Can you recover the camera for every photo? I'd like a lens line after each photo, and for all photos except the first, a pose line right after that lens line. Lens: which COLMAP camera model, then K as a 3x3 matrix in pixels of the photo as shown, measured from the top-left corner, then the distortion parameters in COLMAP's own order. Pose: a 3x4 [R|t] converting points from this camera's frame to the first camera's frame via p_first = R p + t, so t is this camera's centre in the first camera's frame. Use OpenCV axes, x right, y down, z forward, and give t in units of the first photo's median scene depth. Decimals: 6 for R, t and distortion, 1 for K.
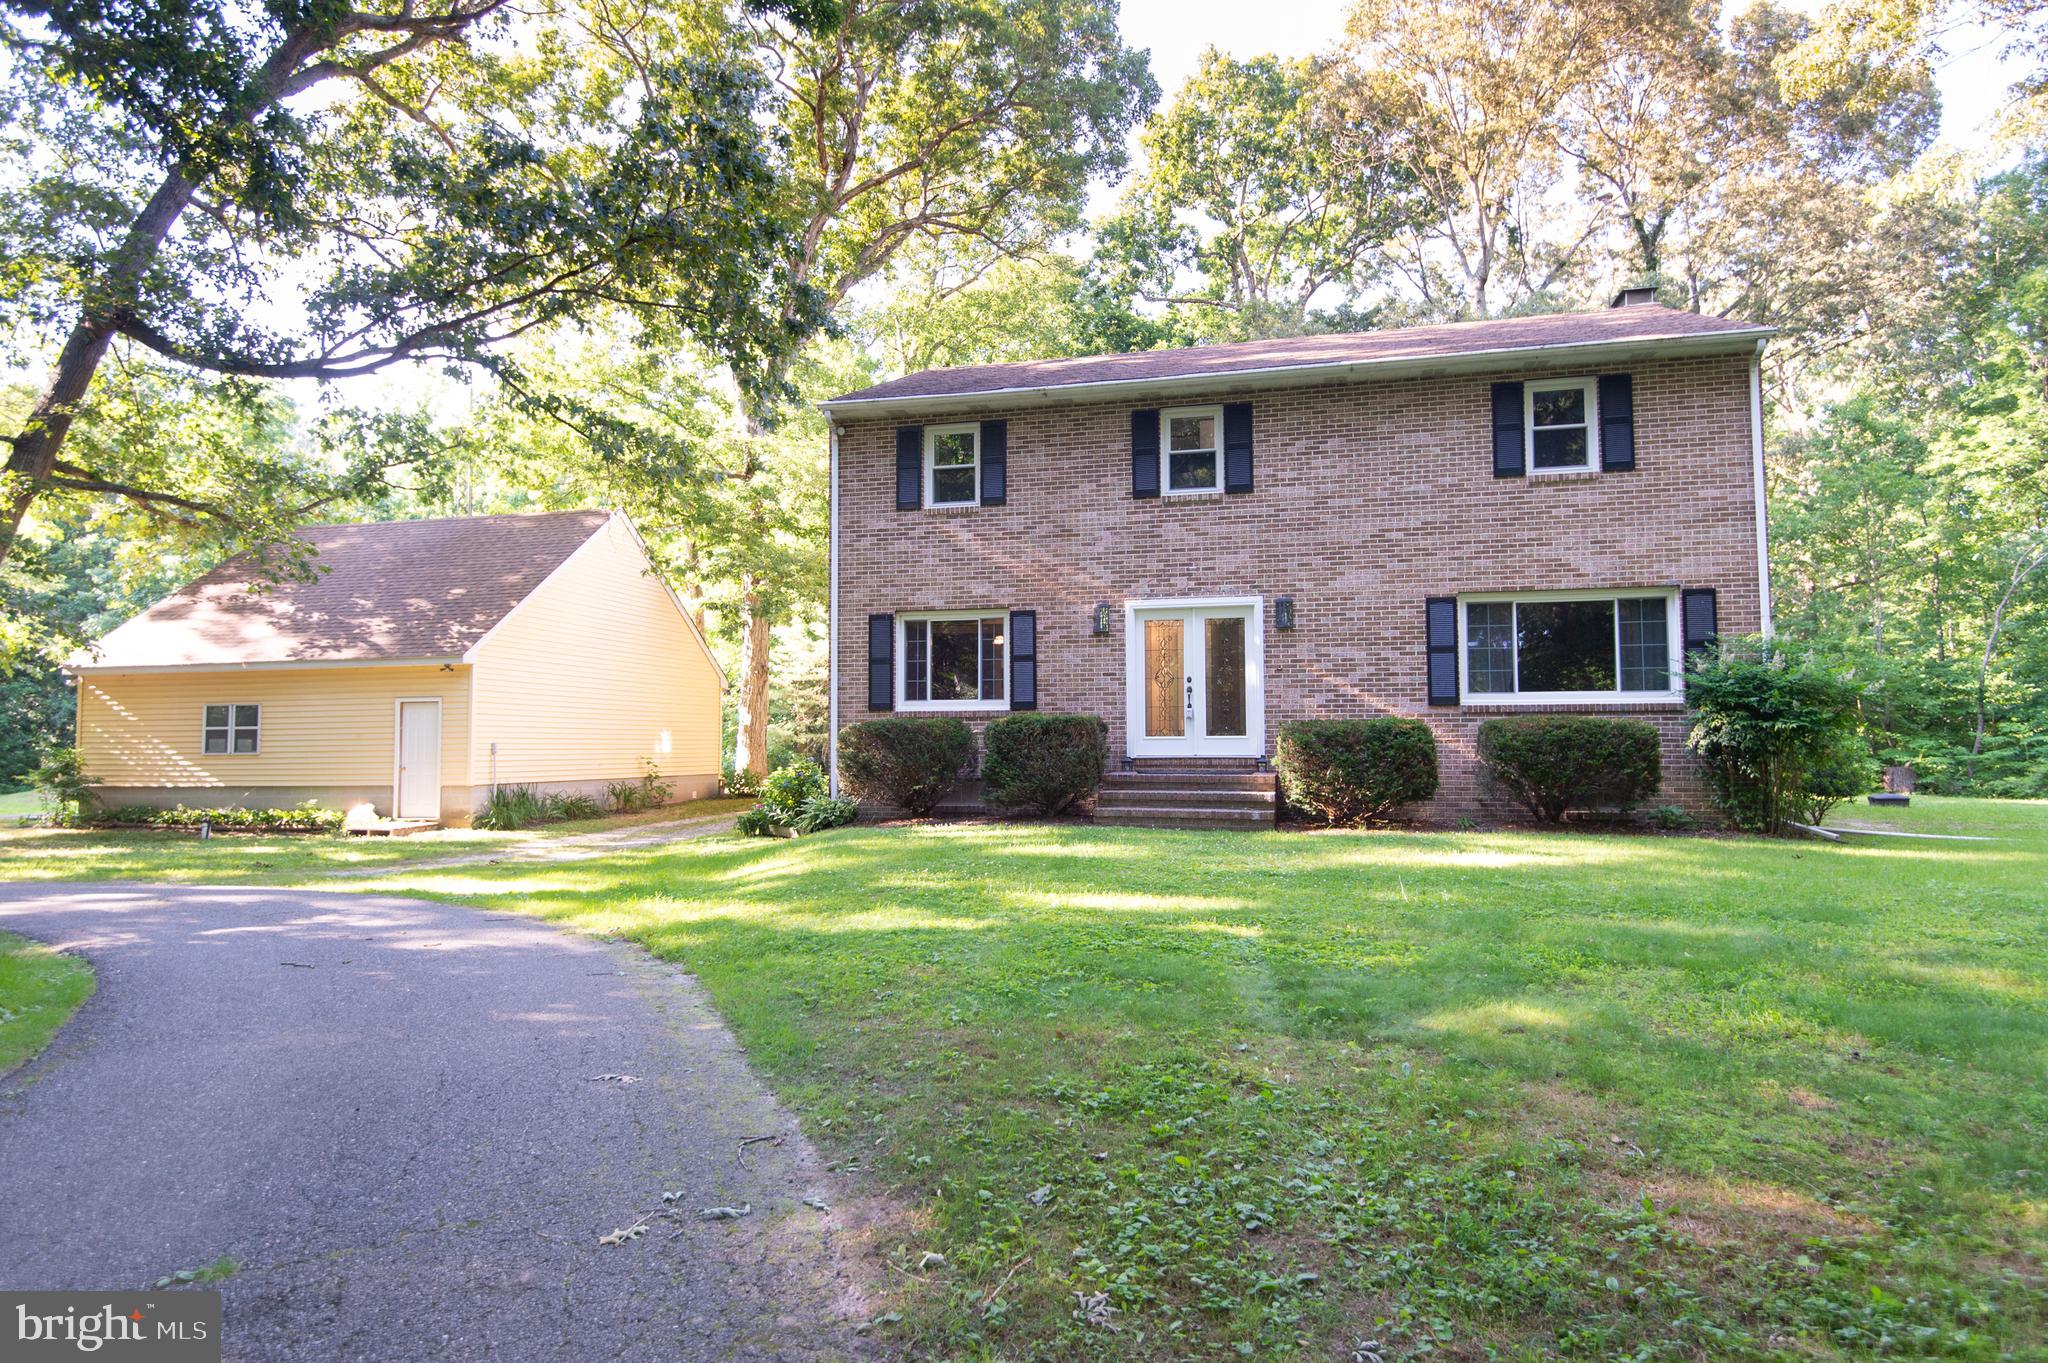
lens RADIAL K [[1139.1, 0, 1027.0], [0, 1139.1, 689.3], [0, 0, 1]] dist [0.001119, 0.000010]
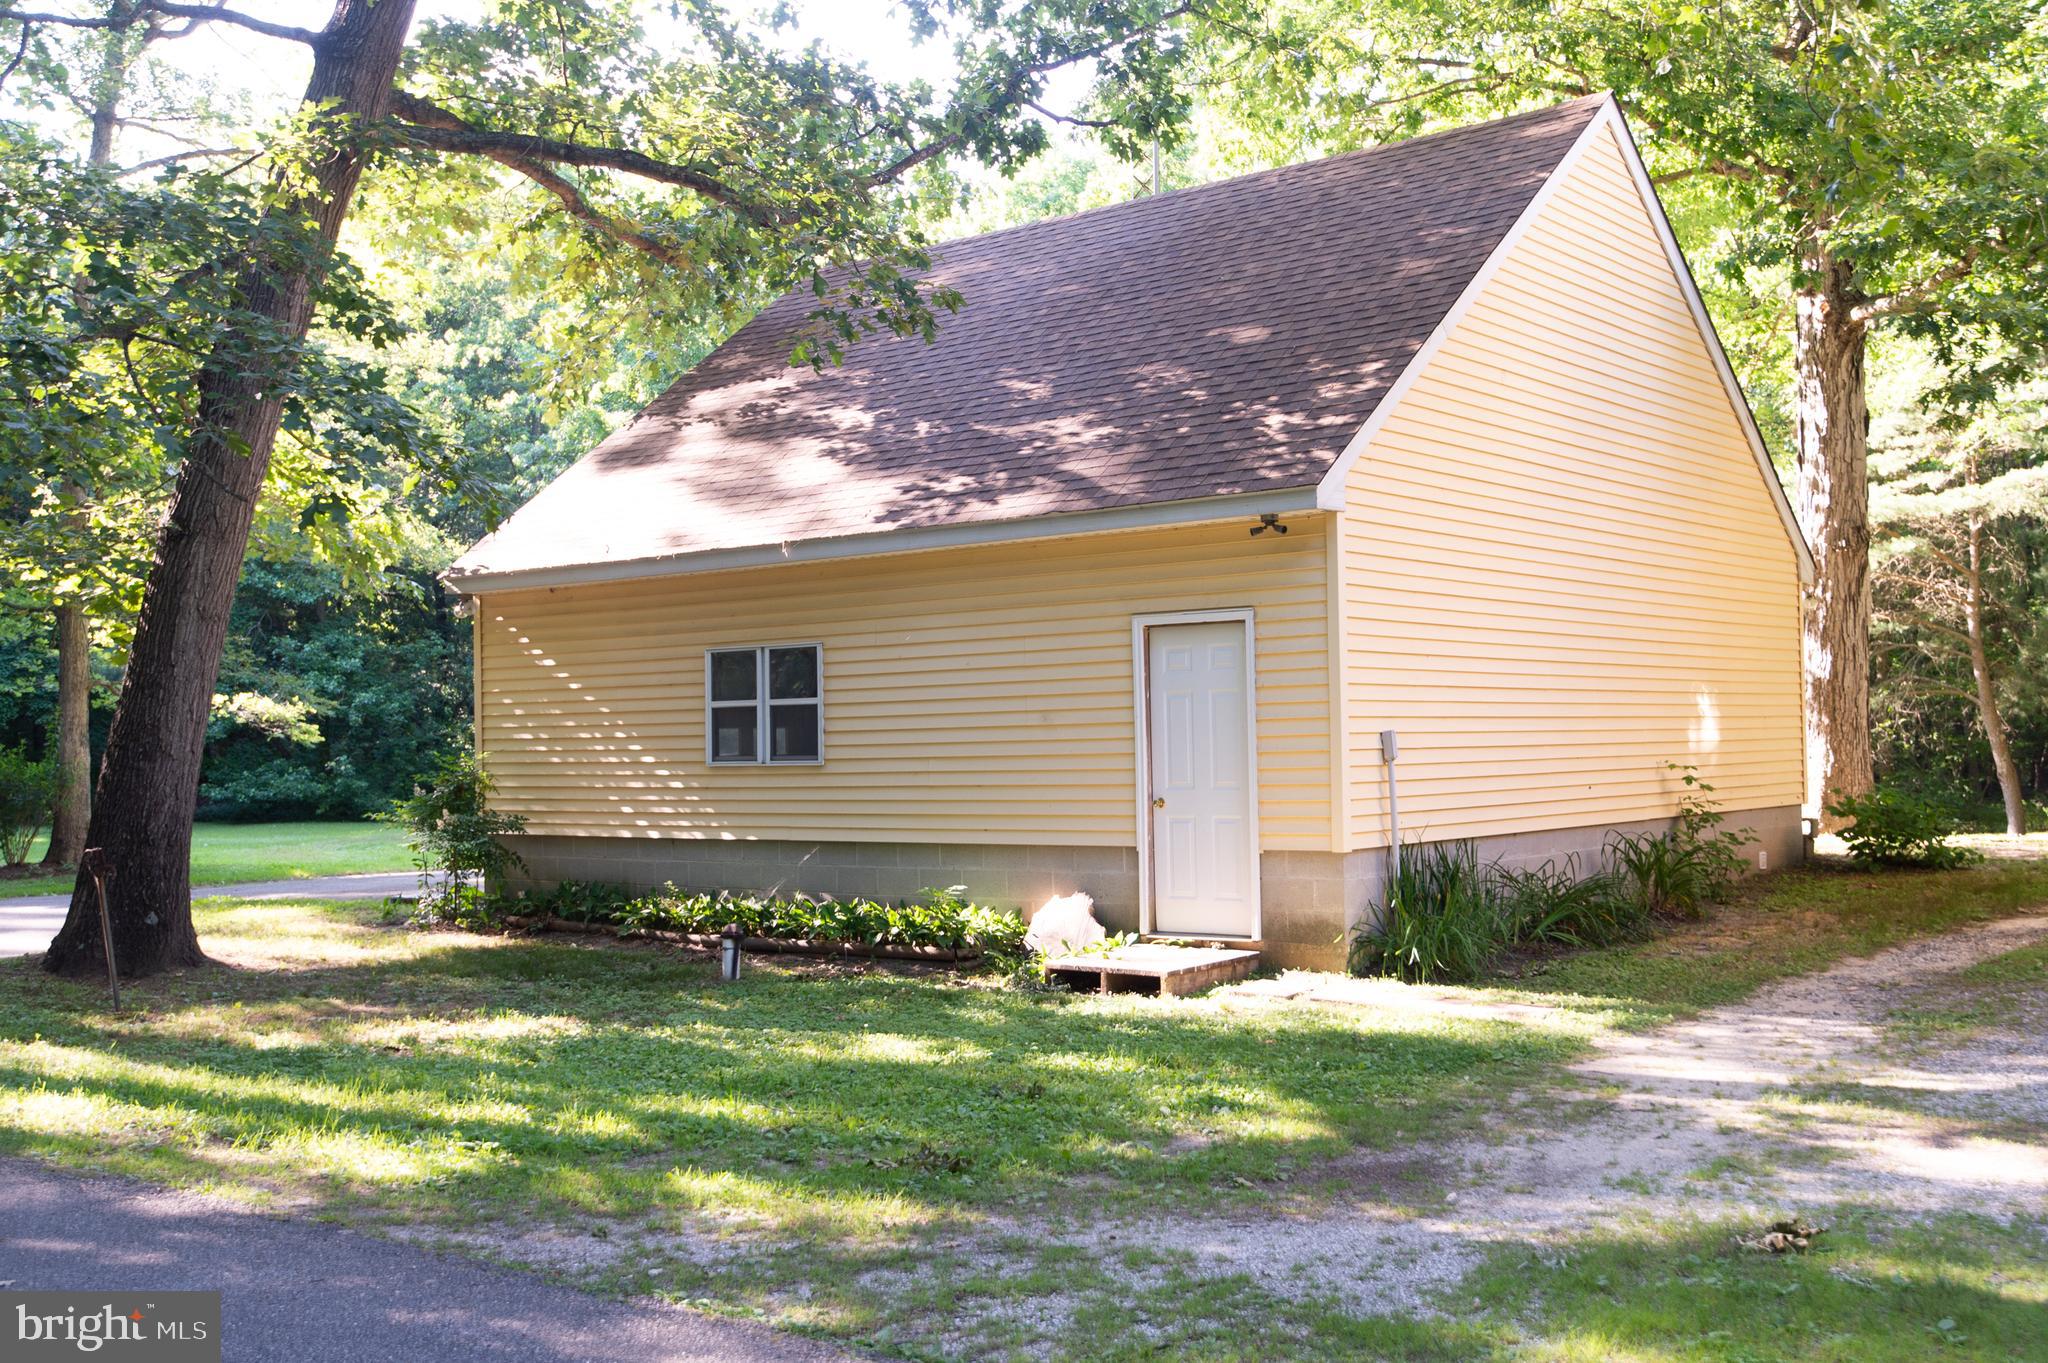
lens RADIAL K [[2055.0, 0, 1024.0], [0, 2055.0, 681.5], [0, 0, 1]] dist [0.120787, 0.001106]
pose [[0.899086, -0.019626, -0.437332, -0.278199], [0.031312, 0.999319, 0.019528, 0.014582], [0.436651, -0.031251, 0.899088, 0.356193]]
